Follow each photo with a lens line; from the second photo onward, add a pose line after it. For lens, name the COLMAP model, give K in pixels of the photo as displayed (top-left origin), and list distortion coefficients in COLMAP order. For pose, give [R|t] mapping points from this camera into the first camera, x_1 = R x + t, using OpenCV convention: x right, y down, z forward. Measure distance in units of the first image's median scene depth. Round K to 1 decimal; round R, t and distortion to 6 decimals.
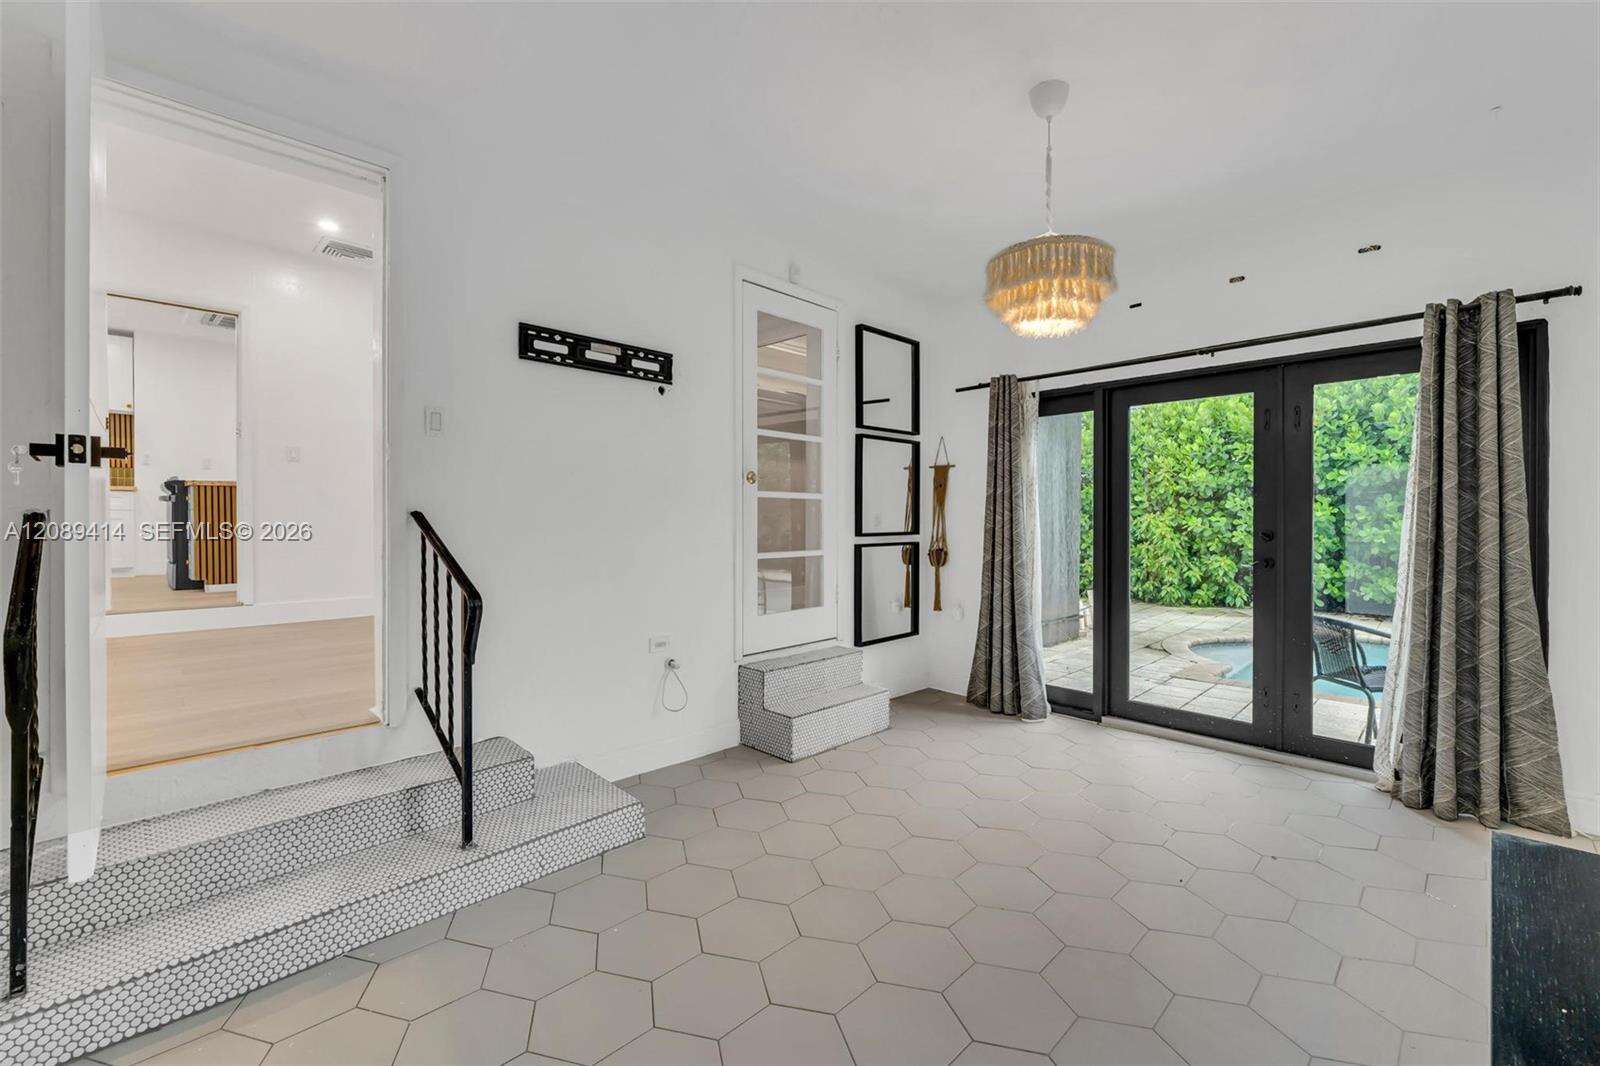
lens RADIAL K [[686.1, 0, 803.6], [0, 686.1, 523.4], [0, 0, 1]] dist [-0.004329, -0.000415]
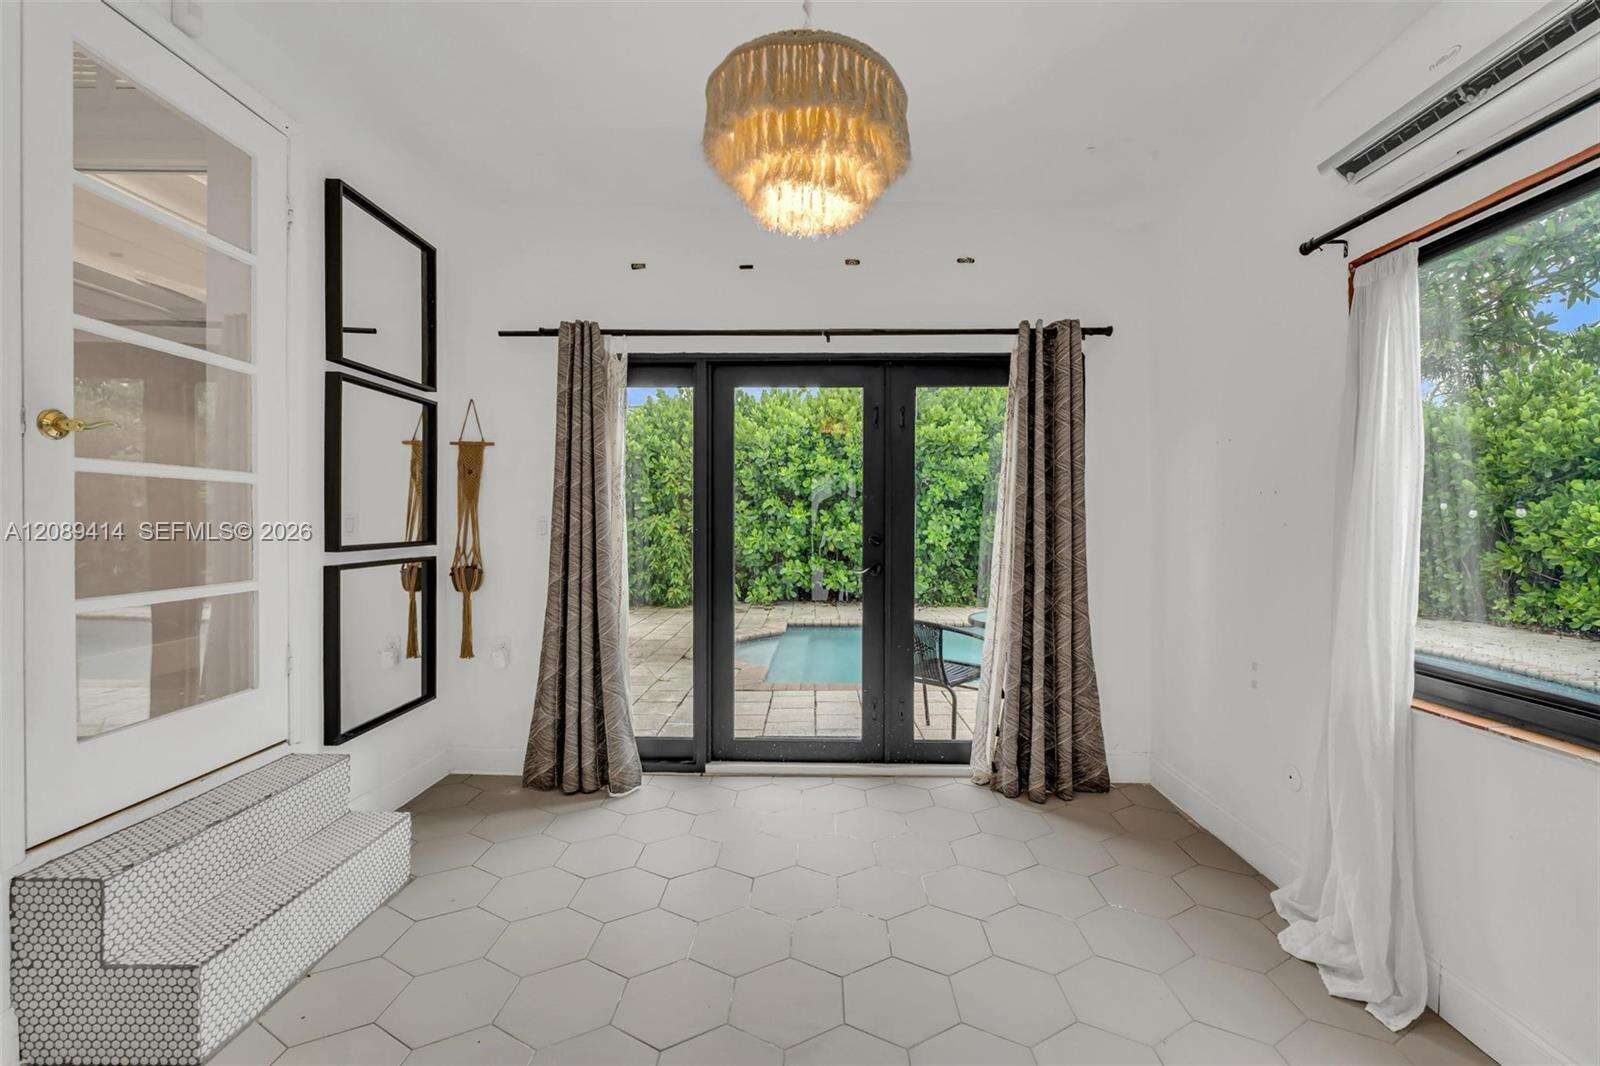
lens RADIAL K [[674.9, 0, 825.1], [0, 674.9, 526.8], [0, 0, 1]] dist [-0.000693, -0.000896]
pose [[0.699222, -0.004092, 0.714893, -0.035638], [0.000996, 0.999988, 0.004749, -0.004082], [-0.714904, -0.002608, 0.699218, 0.323622]]
